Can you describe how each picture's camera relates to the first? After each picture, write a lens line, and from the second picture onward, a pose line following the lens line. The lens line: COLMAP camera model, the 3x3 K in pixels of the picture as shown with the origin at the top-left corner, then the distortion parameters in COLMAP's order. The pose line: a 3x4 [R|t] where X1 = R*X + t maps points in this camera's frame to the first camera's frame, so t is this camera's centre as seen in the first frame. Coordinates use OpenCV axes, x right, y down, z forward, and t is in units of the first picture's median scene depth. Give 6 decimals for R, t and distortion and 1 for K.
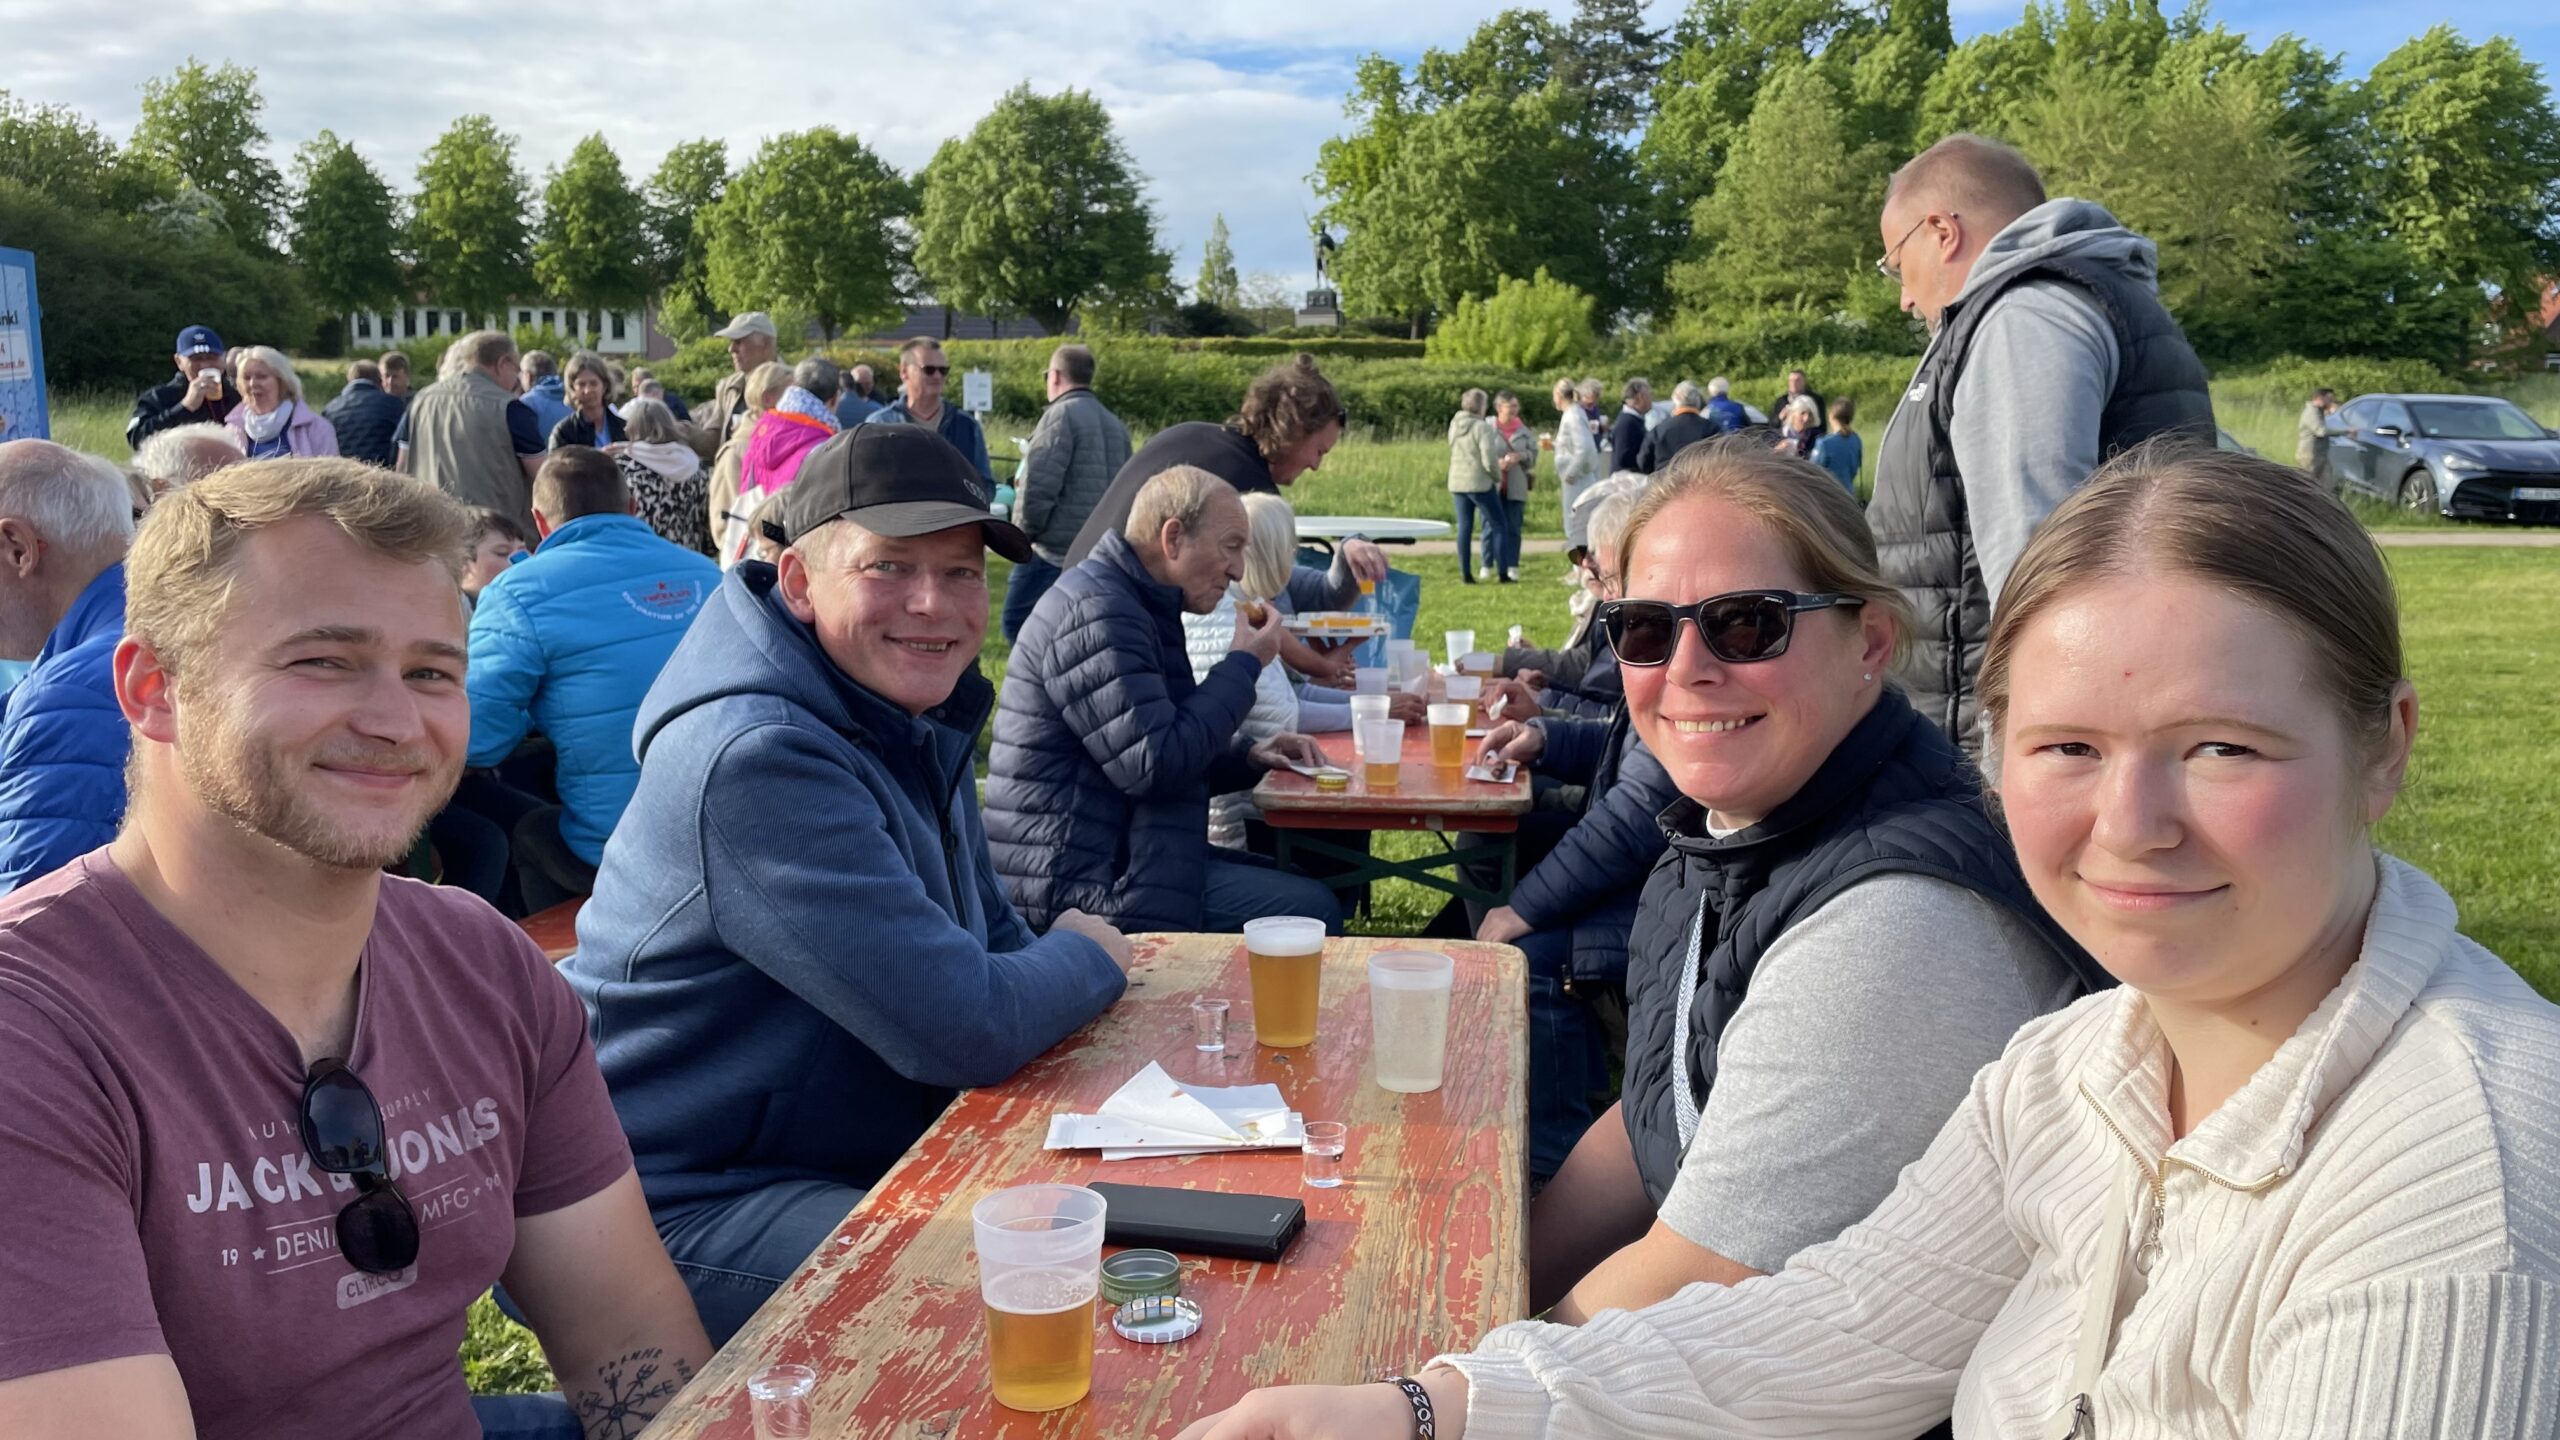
lens RADIAL K [[1933.5, 0, 1281.7], [0, 1933.5, 706.7], [0, 0, 1]] dist [0.088570, -0.120627]
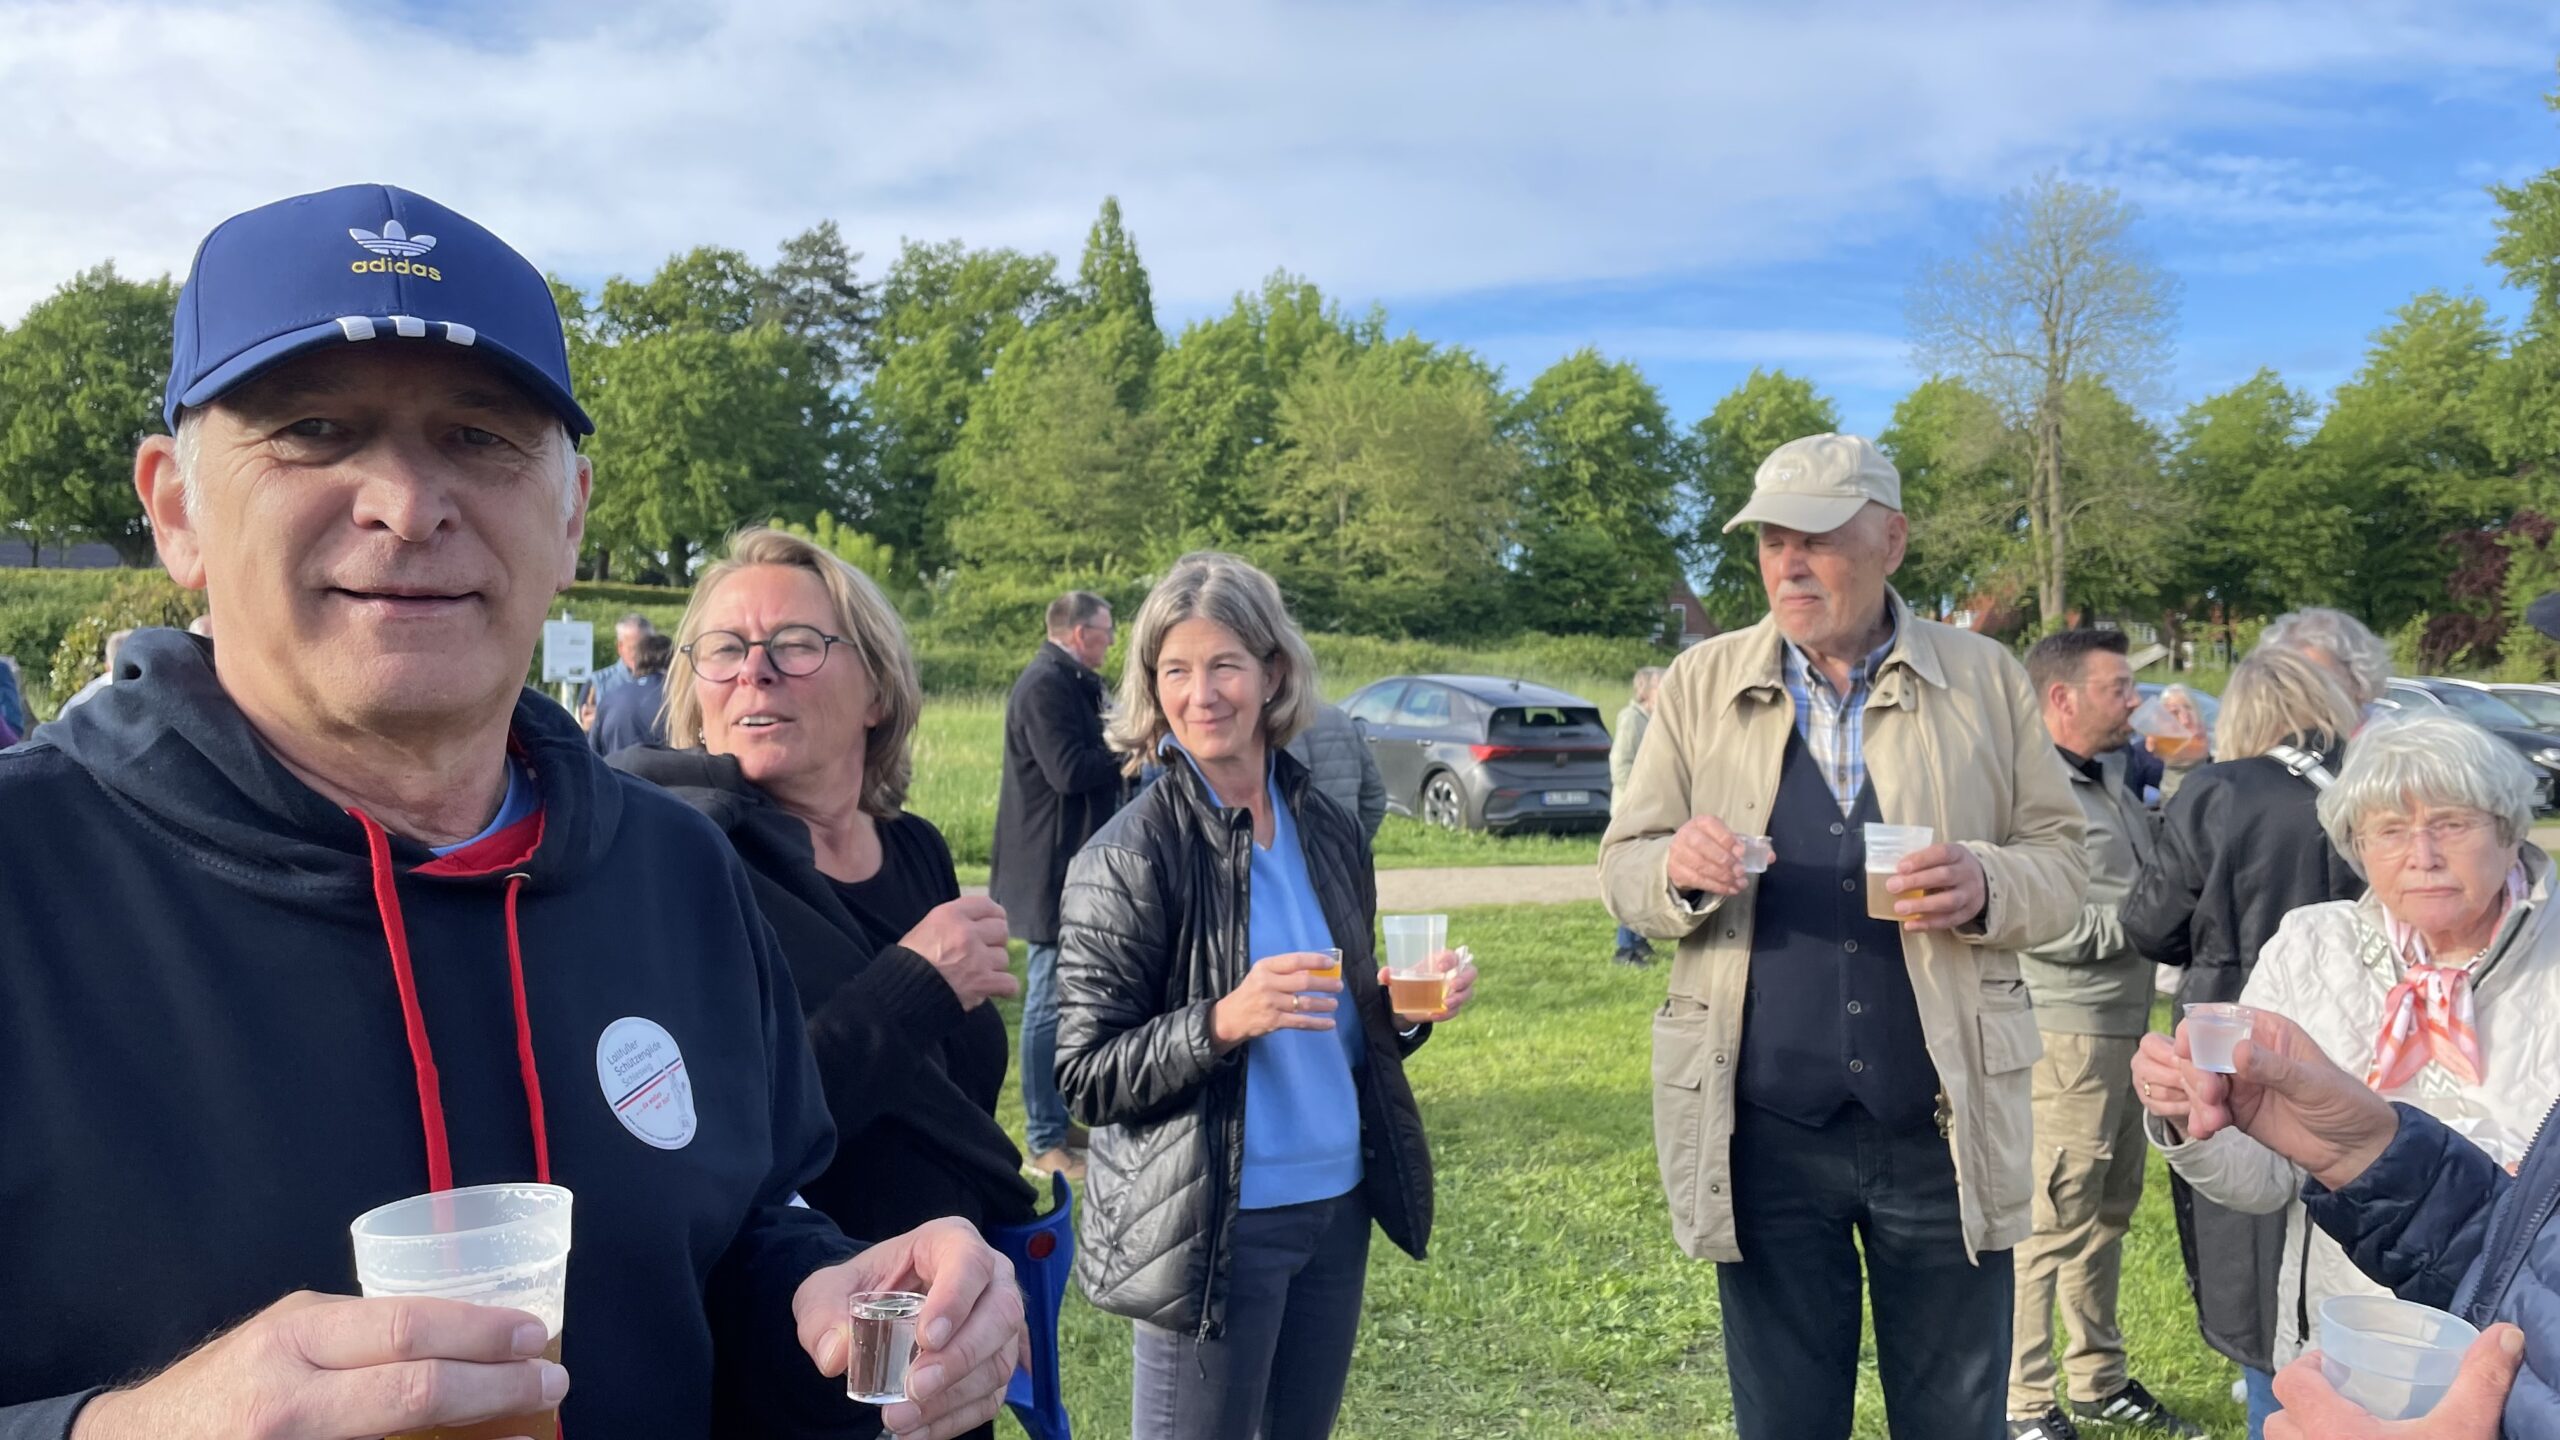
lens RADIAL K [[1939.6, 0, 1282.8], [0, 1939.6, 717.4], [0, 0, 1]] dist [0.086946, -0.120016]
pose [[0.901439, 0.003369, 0.432893, -0.042384], [0.050539, 0.992313, -0.112962, -0.011236], [-0.429946, 0.123706, 0.894340, 0.066617]]
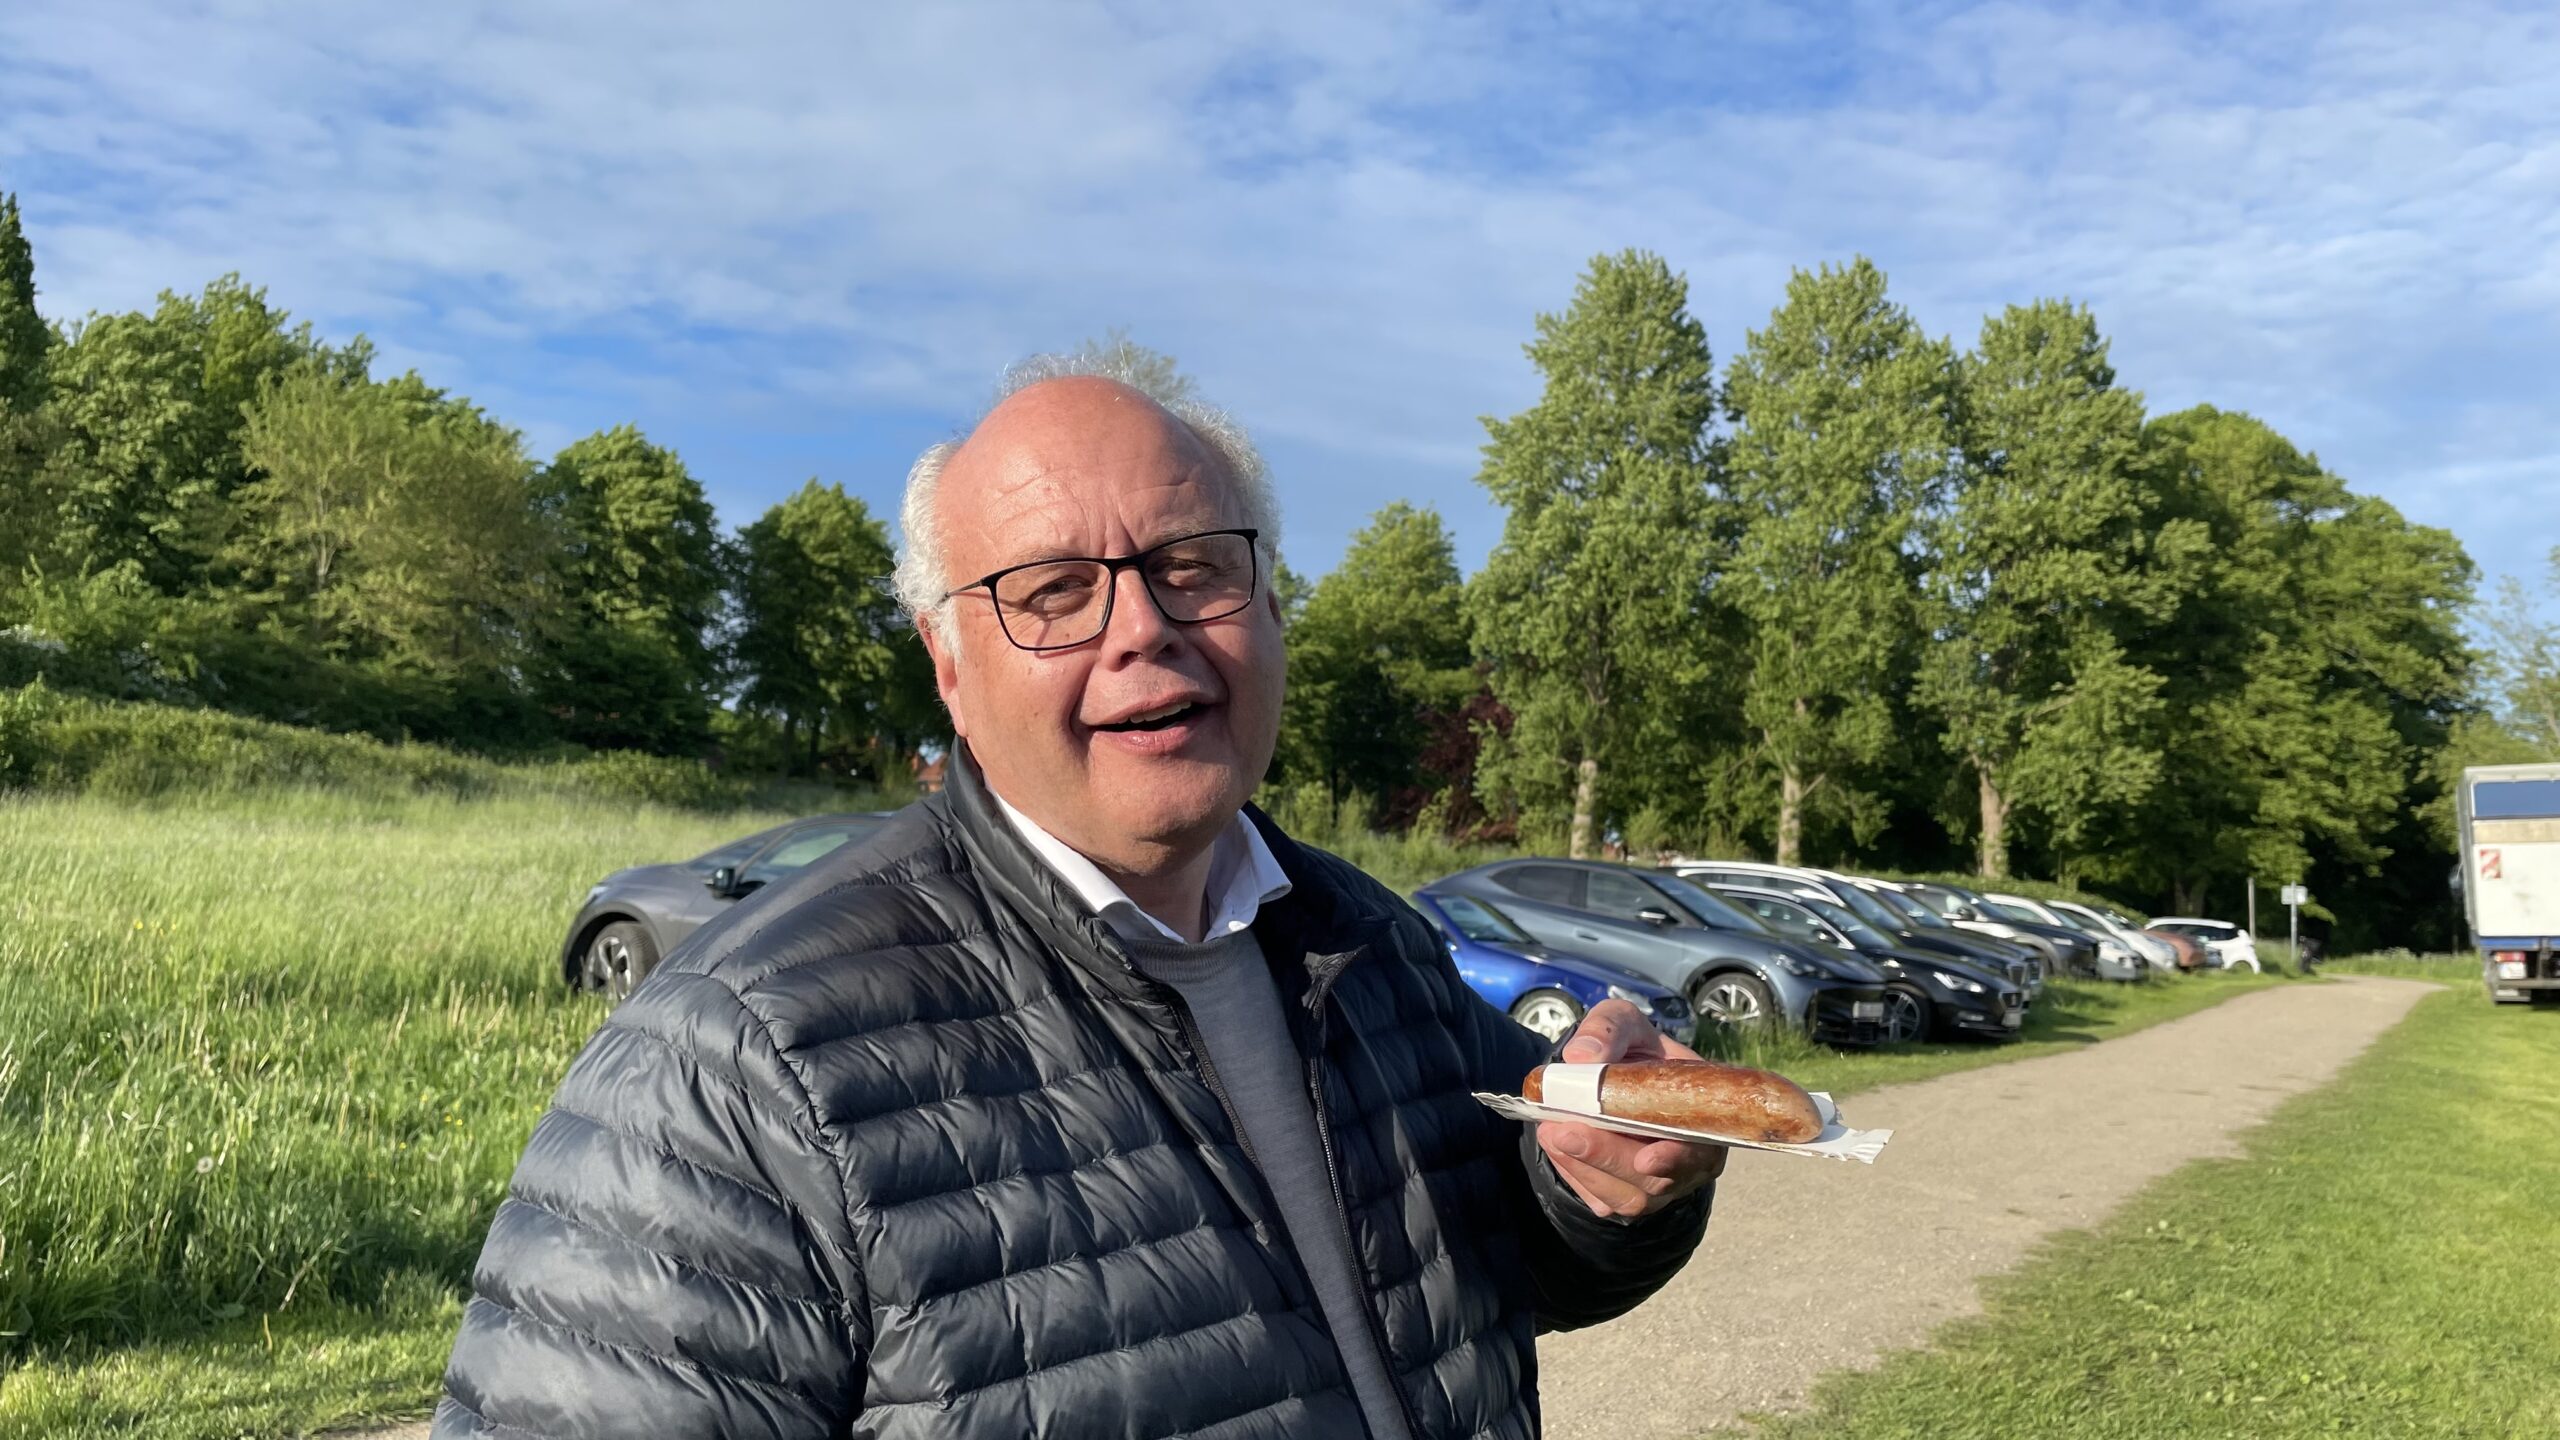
lens RADIAL K [[1933.5, 0, 1311.9], [0, 1933.5, 697.5], [0, 0, 1]] dist [0.086413, -0.118567]
pose [[0.543735, 0.104041, 0.832783, -0.028235], [0.055539, 0.985650, -0.159401, -0.022615], [-0.837417, 0.132924, 0.530155, 0.141689]]
